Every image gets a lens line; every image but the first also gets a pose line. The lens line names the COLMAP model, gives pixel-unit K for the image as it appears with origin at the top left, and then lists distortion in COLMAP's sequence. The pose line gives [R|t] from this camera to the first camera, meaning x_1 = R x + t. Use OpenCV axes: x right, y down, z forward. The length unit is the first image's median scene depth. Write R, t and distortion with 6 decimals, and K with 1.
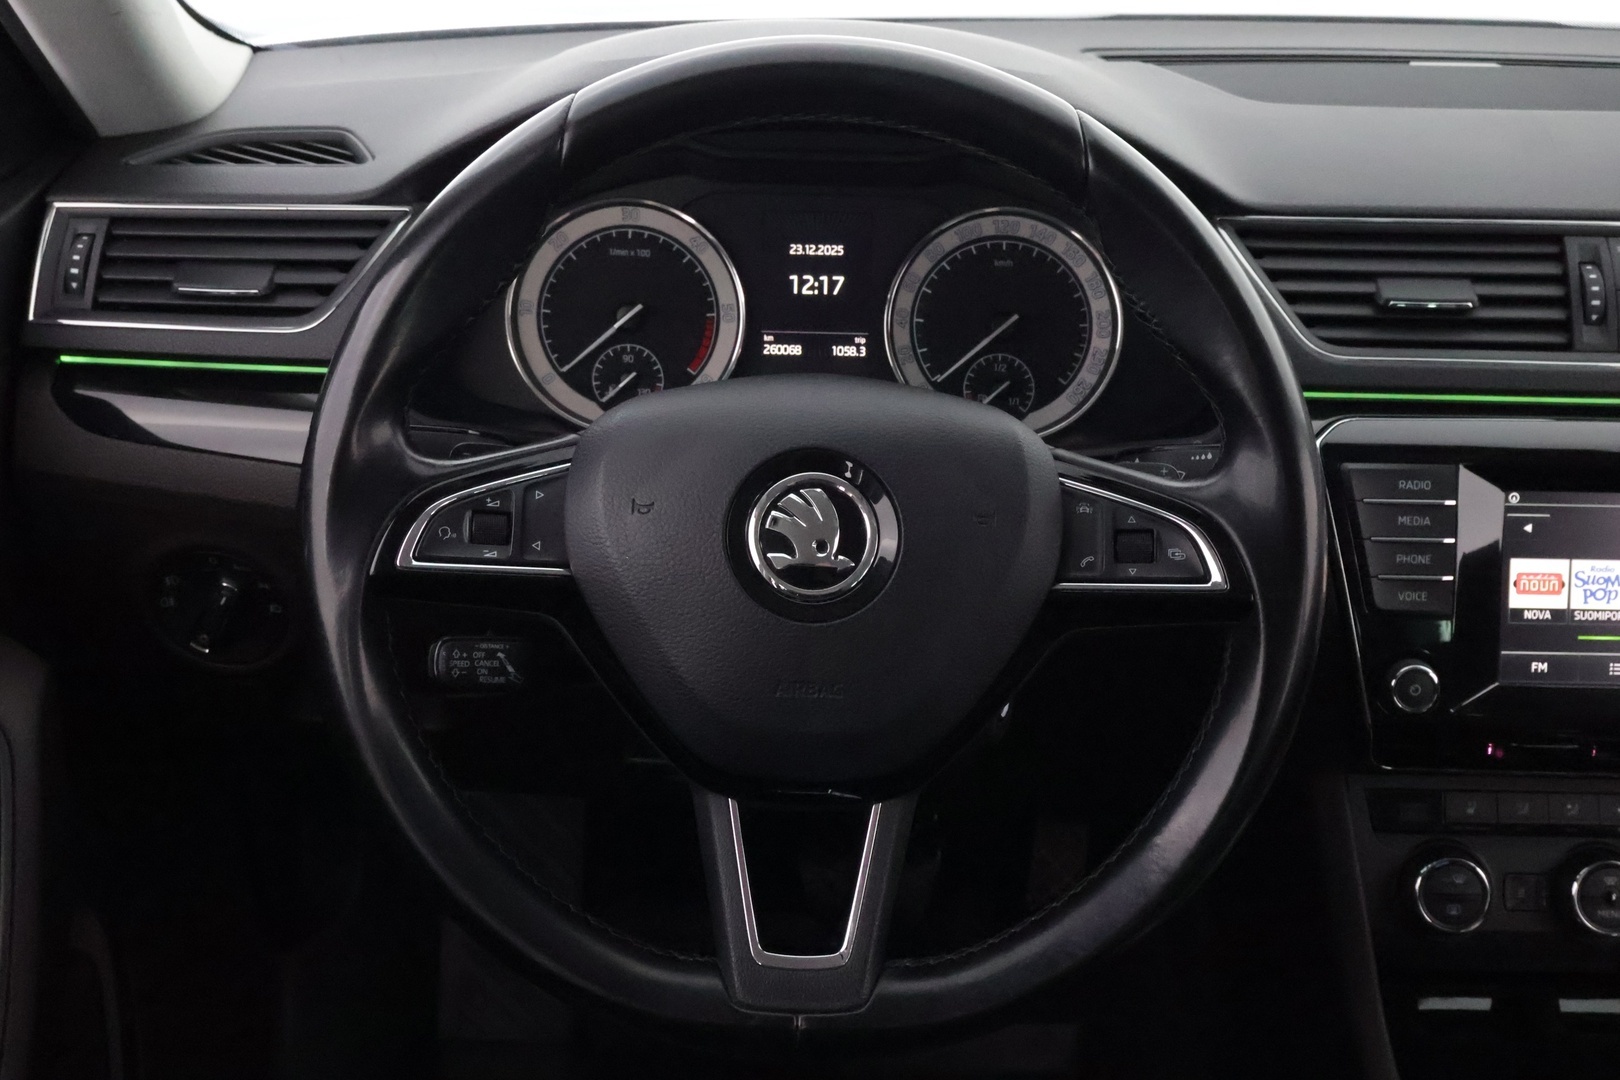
lens RADIAL K [[1893.9, 0, 810.0], [0, 1893.9, 540.0], [0, 0, 1]] dist [0.014423, 0.016187]
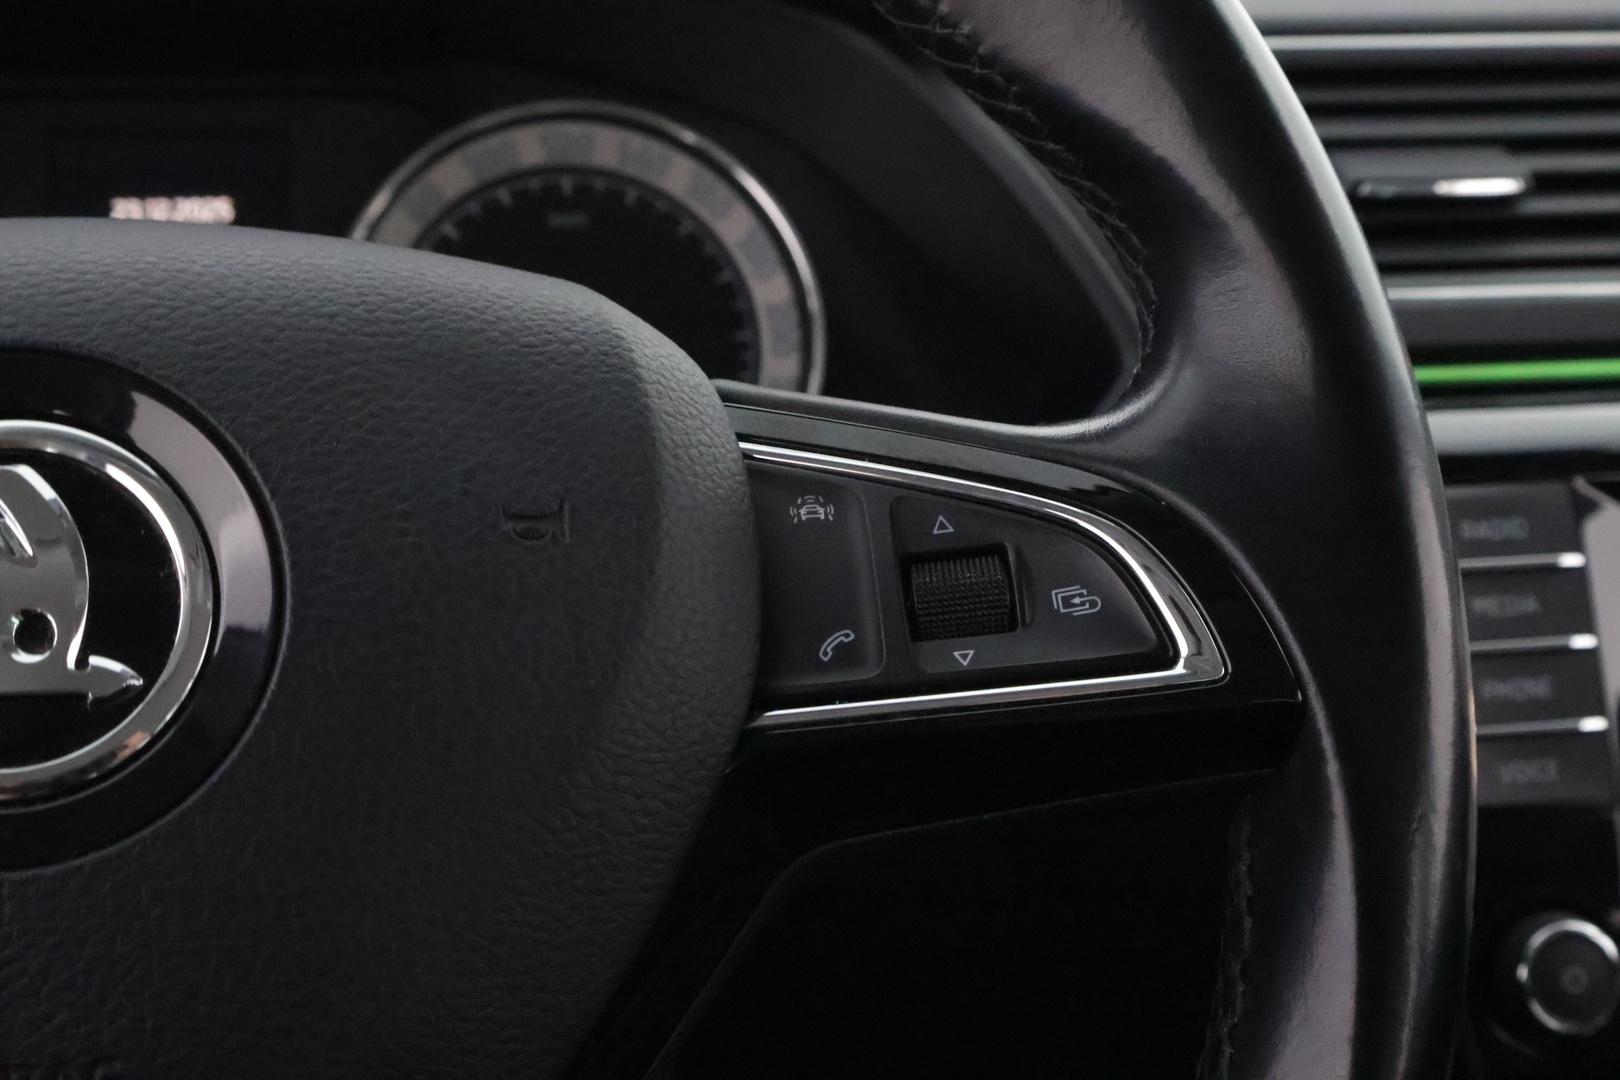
lens RADIAL K [[2312.4, 0, 810.0], [0, 2312.4, 540.0], [0, 0, 1]] dist [0.015531, -0.052284]
pose [[0.979808, -0.069312, 0.187544, 0.060929], [0.106221, 0.975122, -0.194562, 0.076522], [-0.169393, 0.210554, 0.962794, 0.576627]]
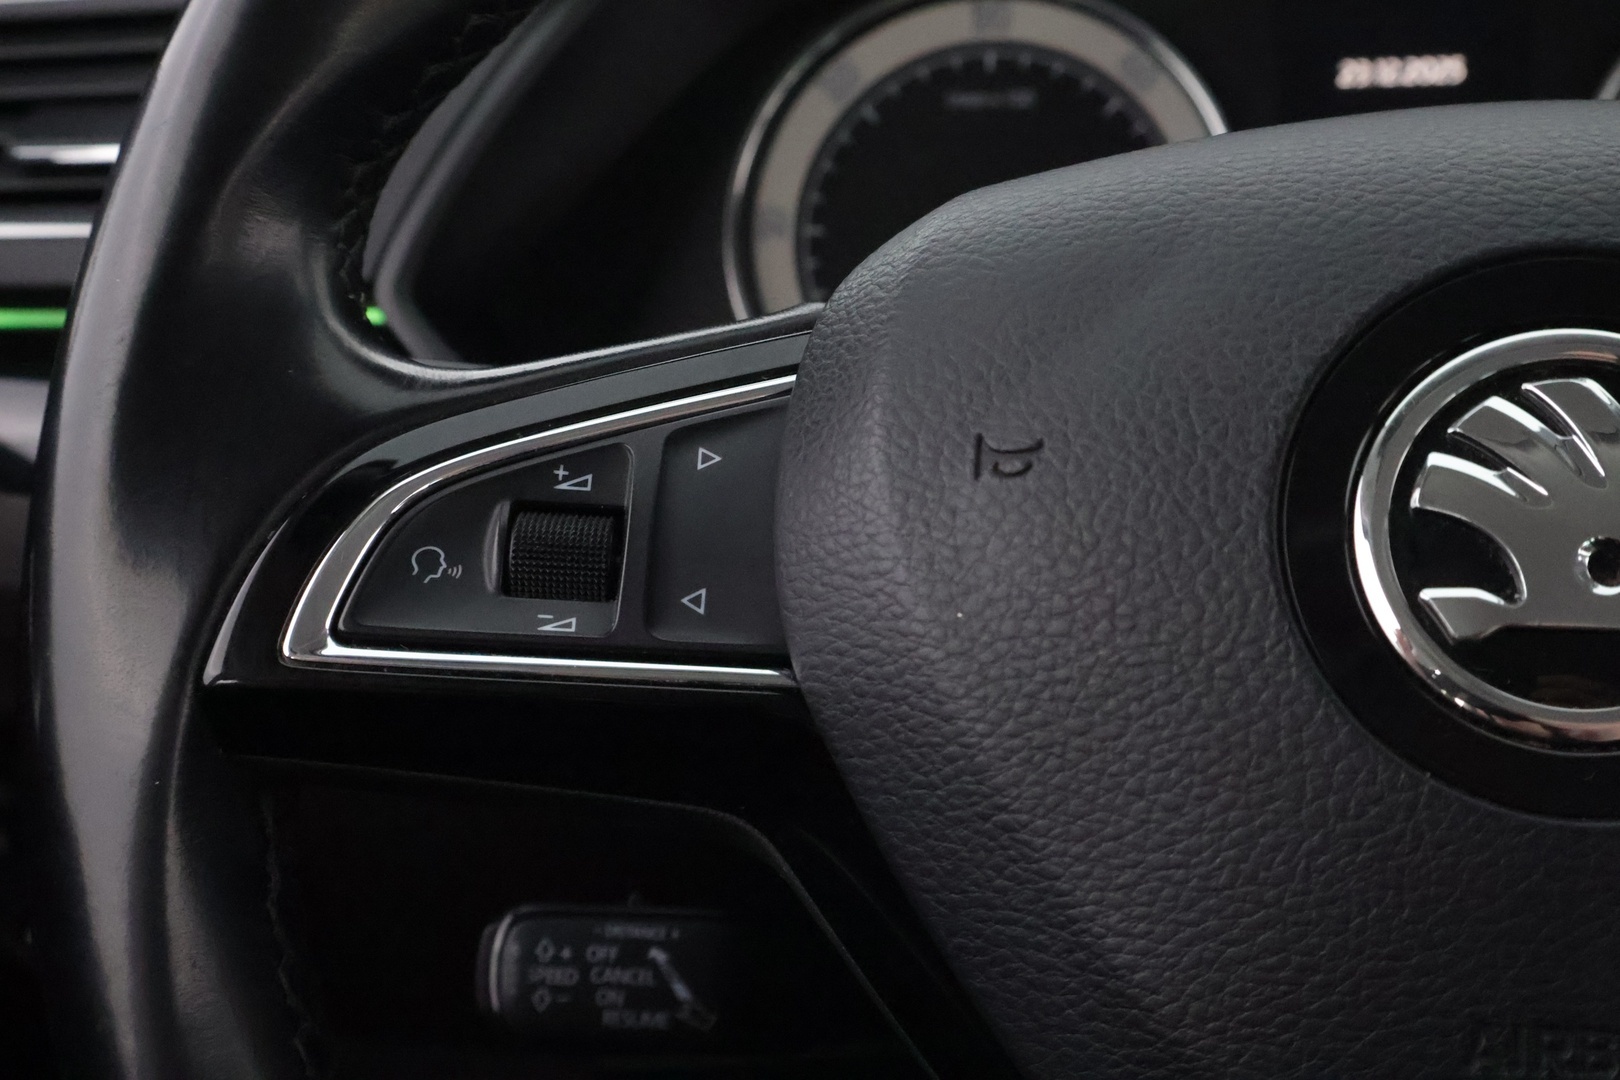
lens RADIAL K [[2312.4, 0, 810.0], [0, 2312.4, 540.0], [0, 0, 1]] dist [0.015531, -0.052284]
pose [[0.982692, -0.023137, -0.183798, -0.048685], [-0.003950, 0.989327, -0.145661, 0.051760], [0.185207, 0.143866, 0.972112, 0.603882]]
